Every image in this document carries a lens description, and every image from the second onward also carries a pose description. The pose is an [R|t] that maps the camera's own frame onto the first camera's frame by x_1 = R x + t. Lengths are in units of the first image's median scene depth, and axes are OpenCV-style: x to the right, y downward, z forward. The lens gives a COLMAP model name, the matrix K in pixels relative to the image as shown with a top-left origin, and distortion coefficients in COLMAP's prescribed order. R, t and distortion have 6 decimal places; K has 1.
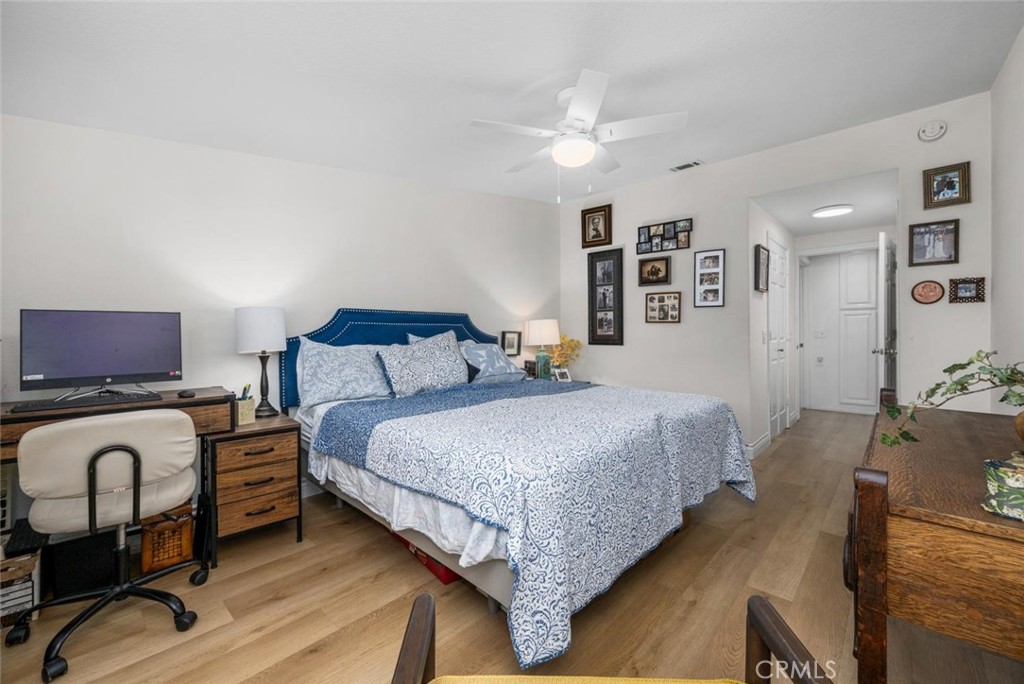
lens RADIAL K [[409.7, 0, 514.3], [0, 409.7, 330.5], [0, 0, 1]] dist [-0.001243, -0.000116]
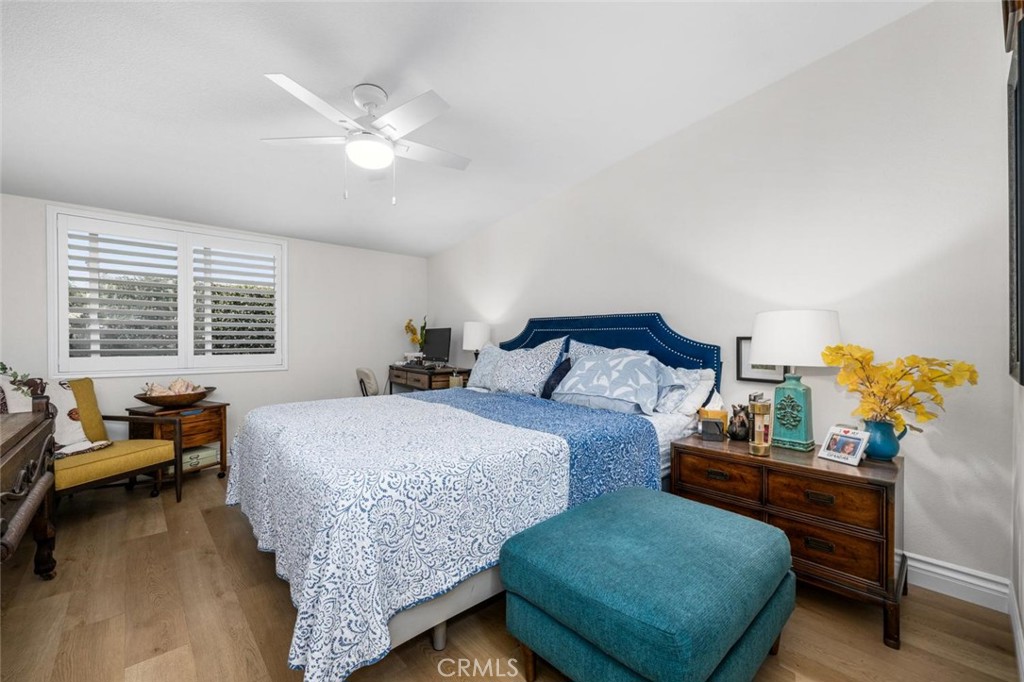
lens RADIAL K [[410.8, 0, 512.0], [0, 410.8, 341.0], [0, 0, 1]] dist [0.000109, 0.000042]
pose [[-0.061865, 0.009732, -0.998037, 0.333415], [0.004268, 0.999946, 0.009486, 0.000697], [0.998075, -0.003672, -0.061903, 0.421256]]
